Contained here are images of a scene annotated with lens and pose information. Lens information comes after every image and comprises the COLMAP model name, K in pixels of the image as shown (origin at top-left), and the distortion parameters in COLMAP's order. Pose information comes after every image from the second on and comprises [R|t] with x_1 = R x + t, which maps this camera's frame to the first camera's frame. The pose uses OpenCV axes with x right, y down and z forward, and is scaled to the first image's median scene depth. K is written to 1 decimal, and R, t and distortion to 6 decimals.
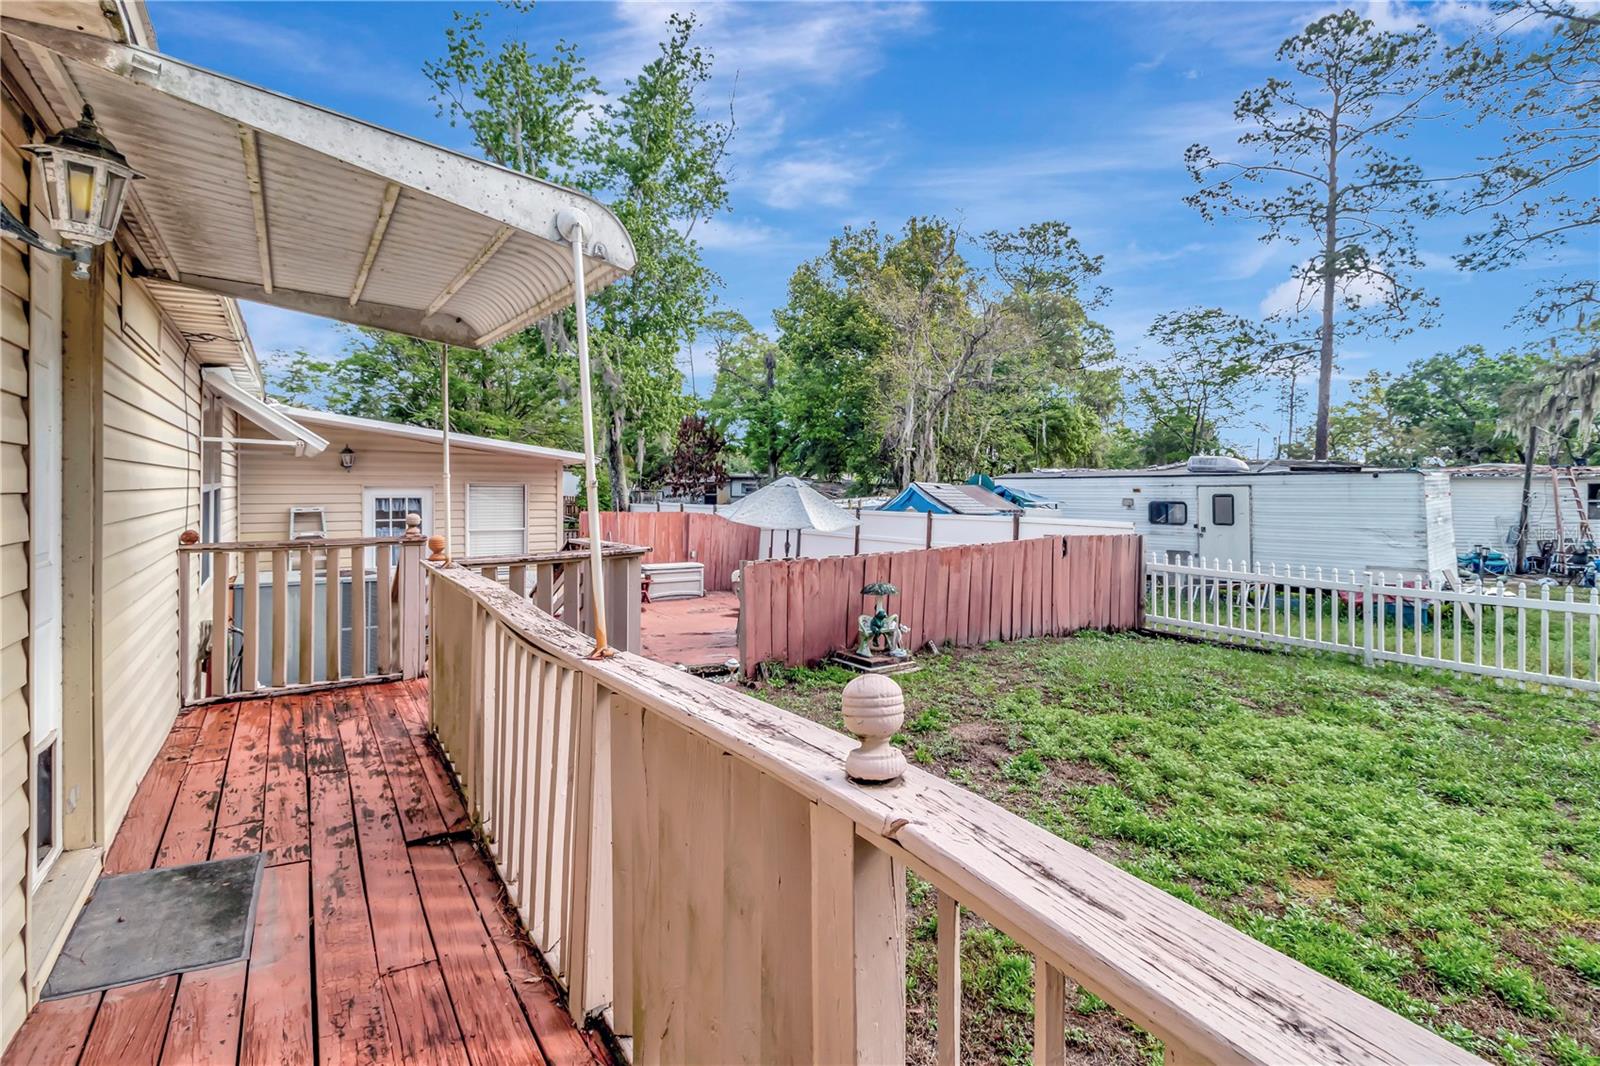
lens RADIAL K [[740.7, 0, 804.1], [0, 740.7, 499.3], [0, 0, 1]] dist [0.004276, 0.000334]
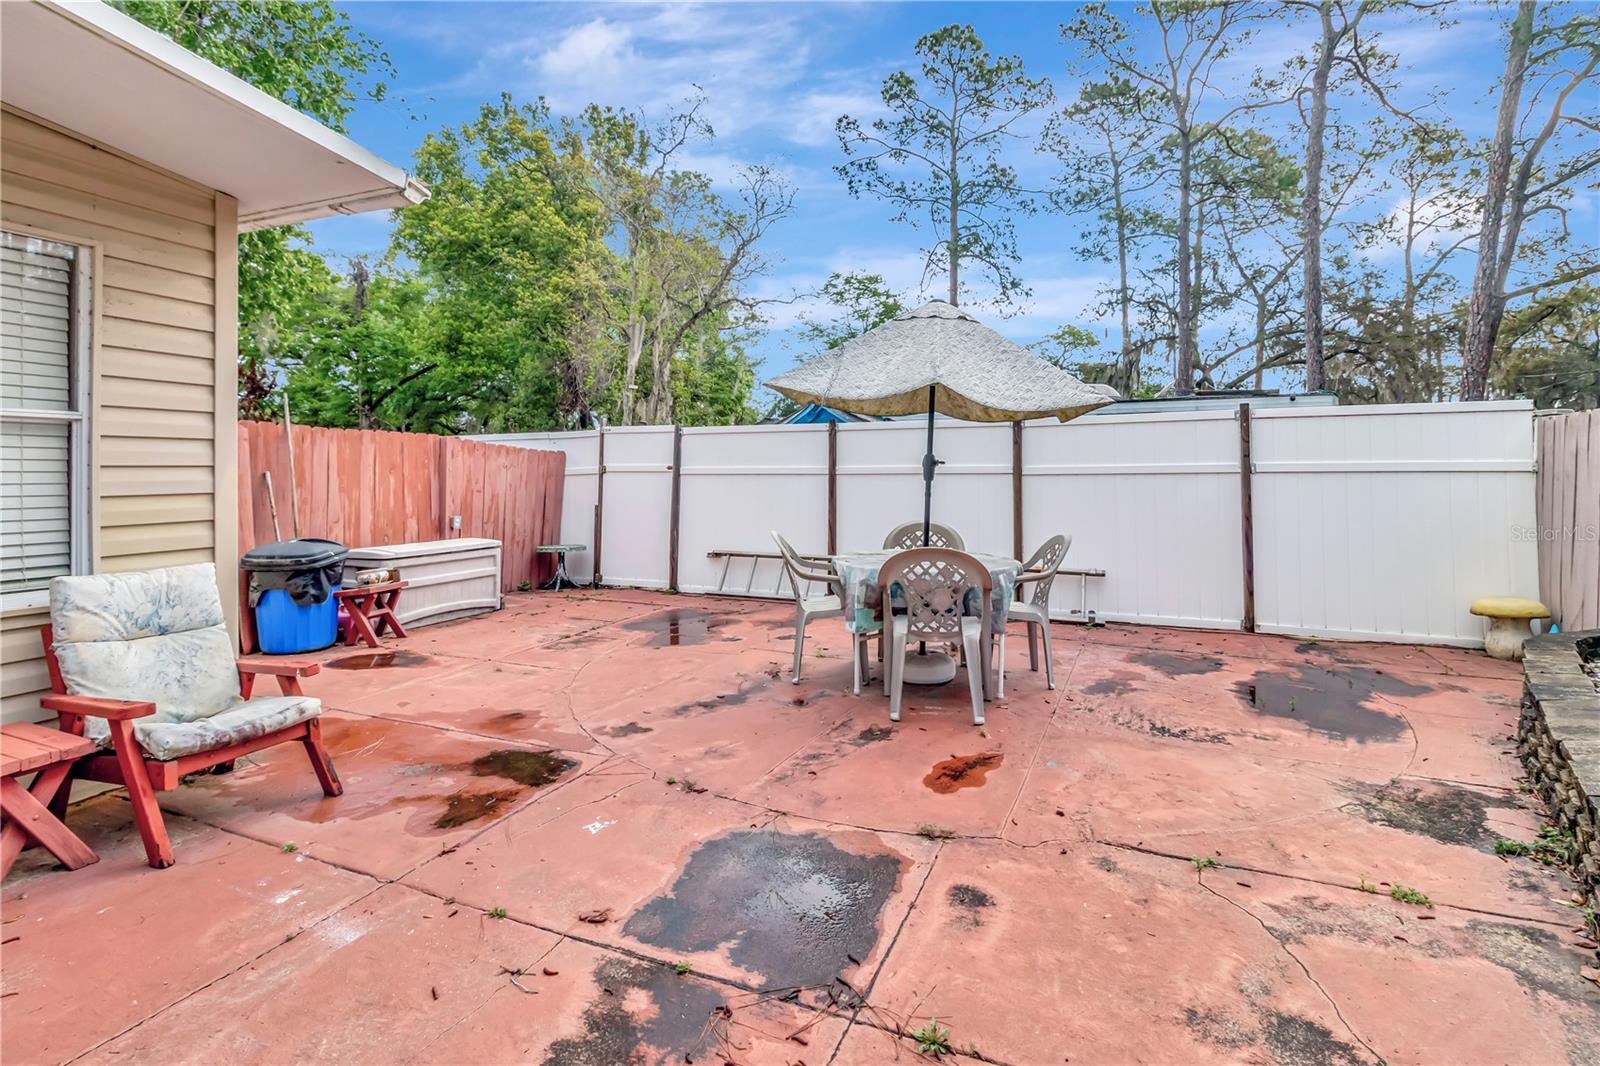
lens RADIAL K [[755.8, 0, 811.5], [0, 755.8, 461.9], [0, 0, 1]] dist [0.003709, 0.000551]
pose [[0.839908, -0.003432, 0.542717, -0.100325], [0.016208, 0.999693, -0.018762, 0.021559], [-0.542486, 0.024555, 0.839706, 0.209290]]
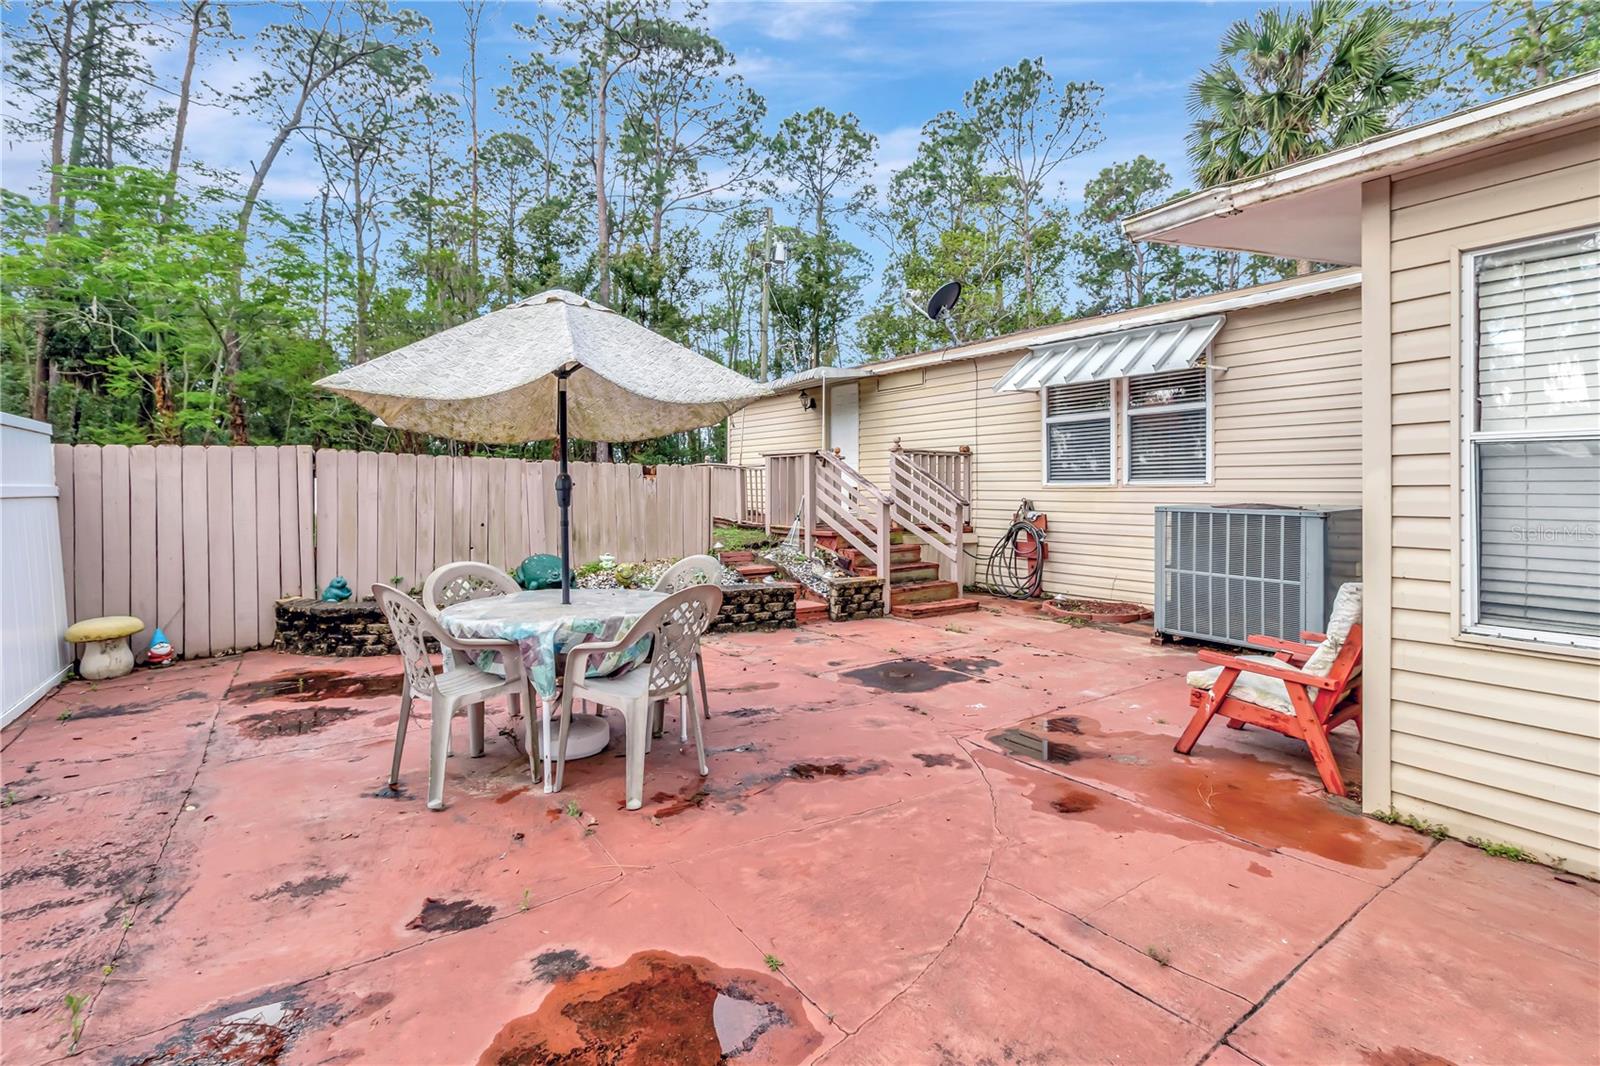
lens RADIAL K [[740.7, 0, 804.1], [0, 740.7, 499.3], [0, 0, 1]] dist [0.004276, 0.000334]
pose [[-0.999814, -0.004380, -0.018757, -0.041119], [-0.004920, 0.999573, 0.028809, 0.018213], [0.018622, 0.028896, -0.999409, 0.425046]]
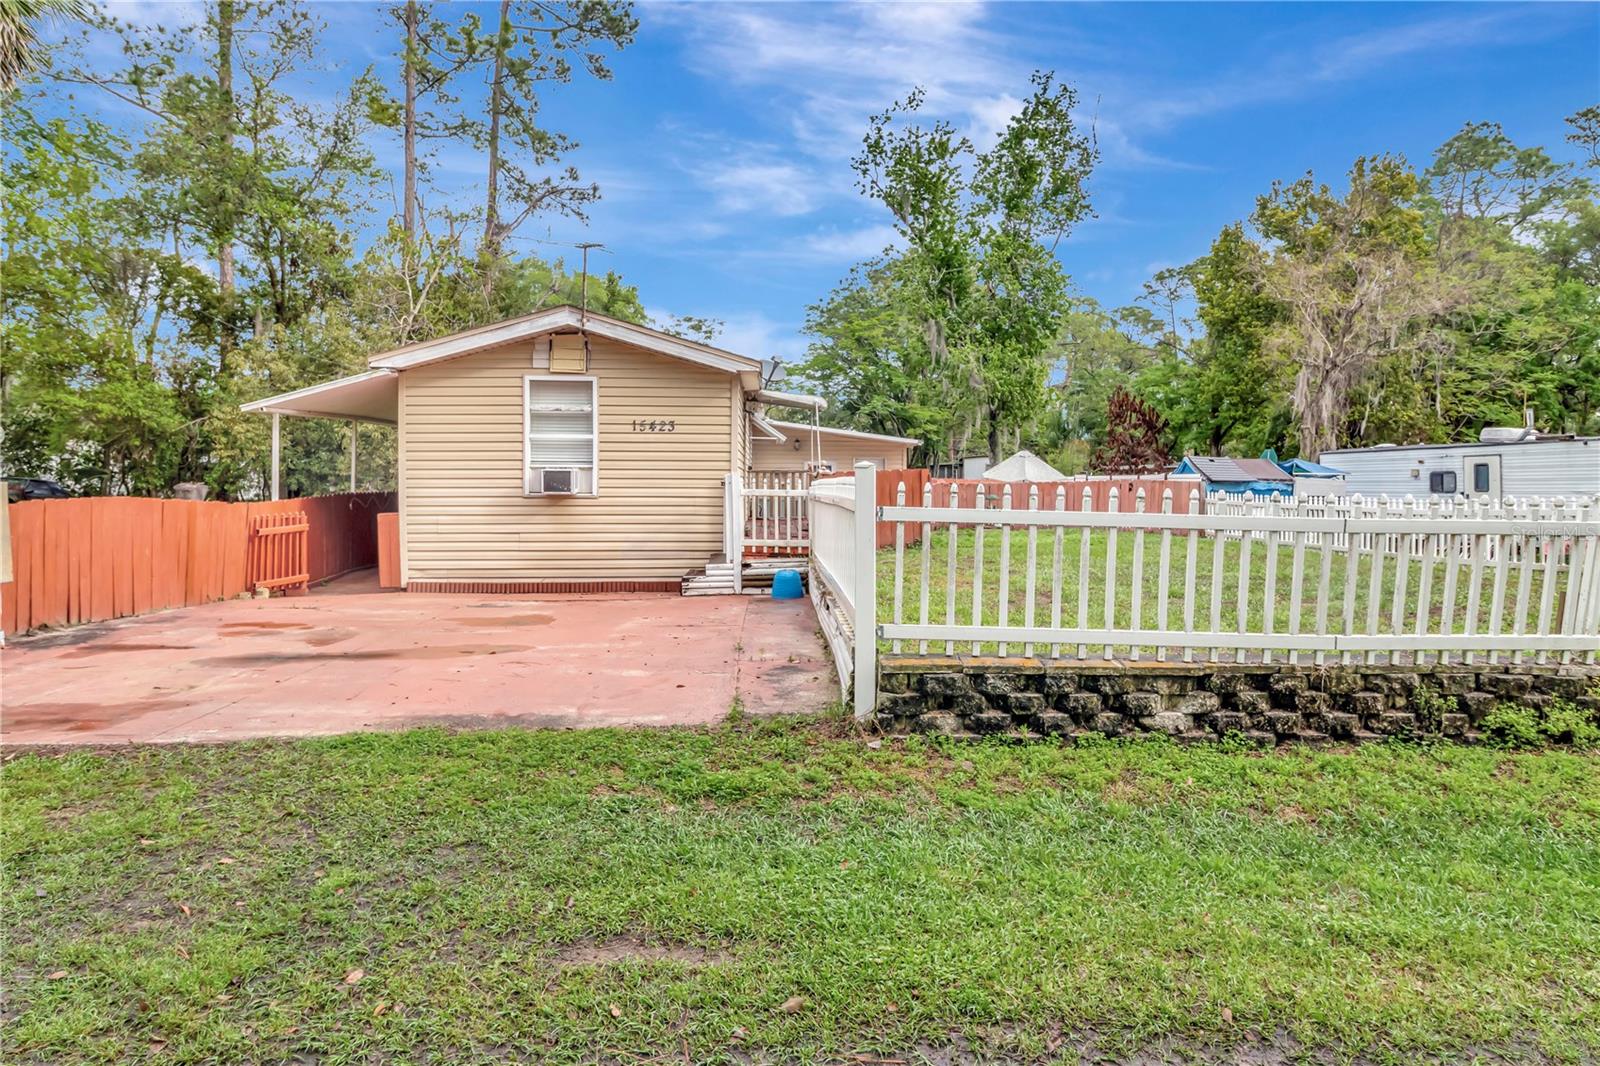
lens RADIAL K [[980.9, 0, 790.4], [0, 980.9, 533.3], [0, 0, 1]] dist [-0.001755, -0.000597]
pose [[0.835334, 0.030865, -0.548875, 0.231528], [-0.013097, 0.999257, 0.036258, 0.025439], [0.549586, -0.023098, 0.835118, -0.336926]]
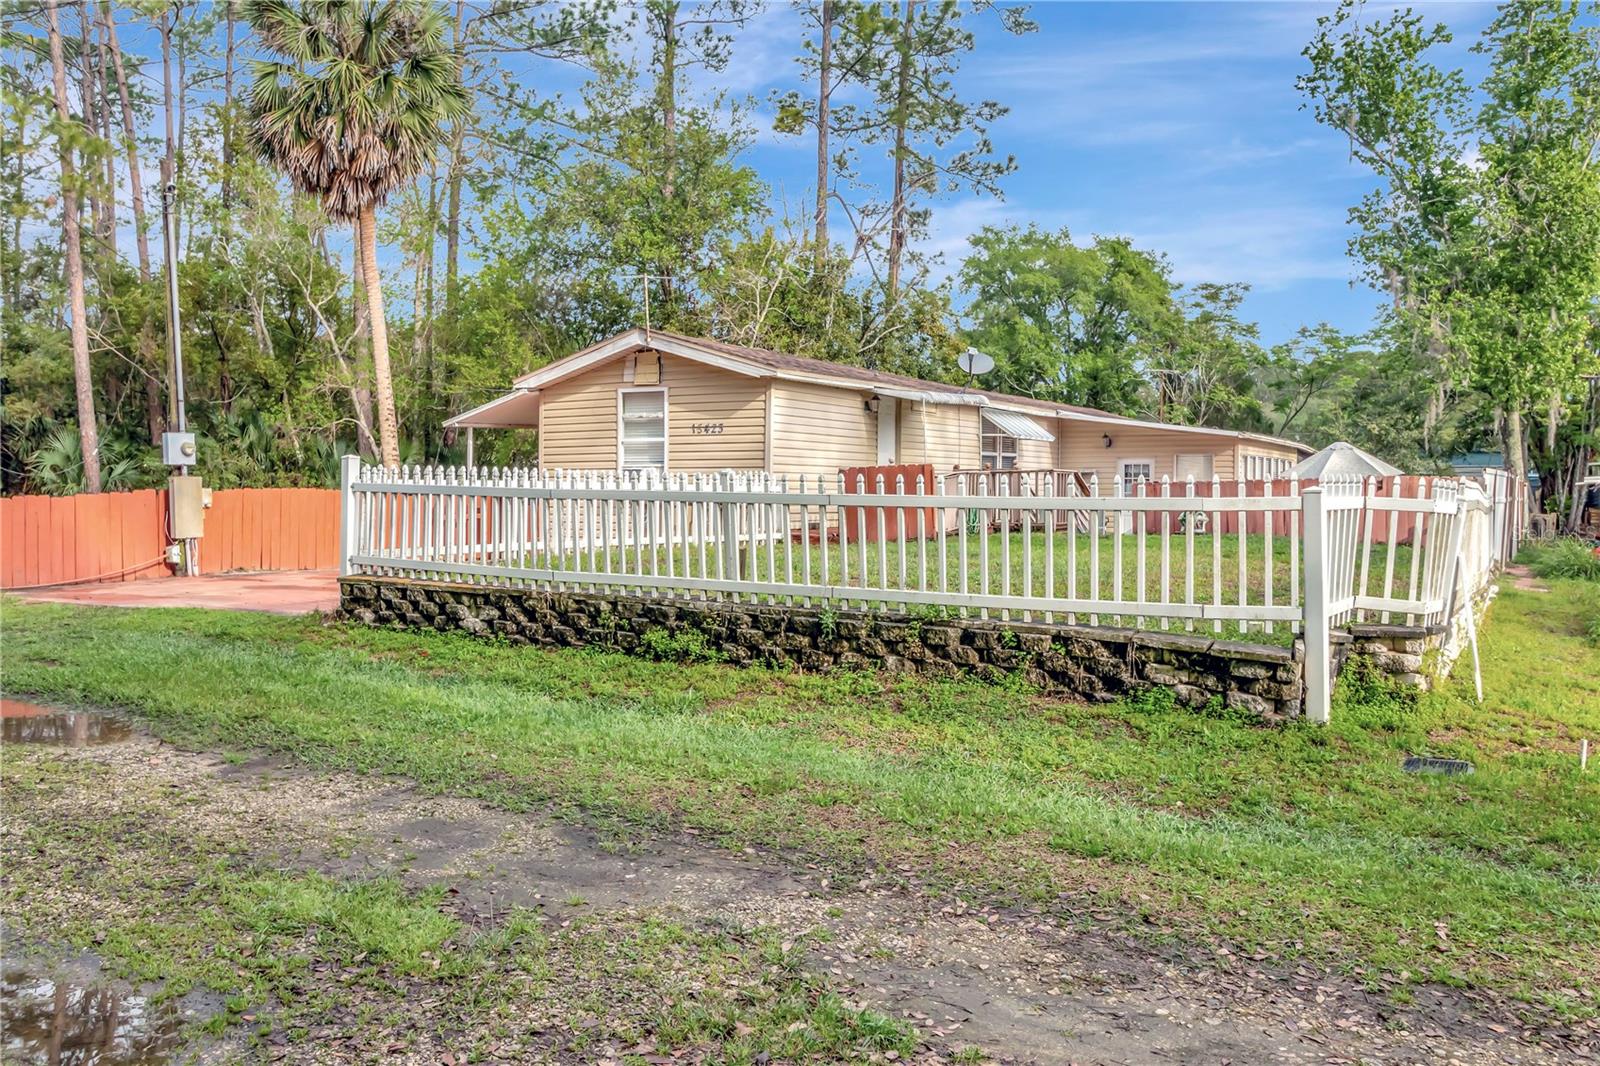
lens RADIAL K [[1251.6, 0, 800.0], [0, 1251.6, 533.0], [0, 0, 1]] dist [-0.006075, -0.001166]
pose [[0.401546, 0.029934, -0.915350, 0.500316], [-0.018475, 0.999527, 0.024582, 0.029532], [0.915653, 0.007041, 0.401909, -0.223539]]
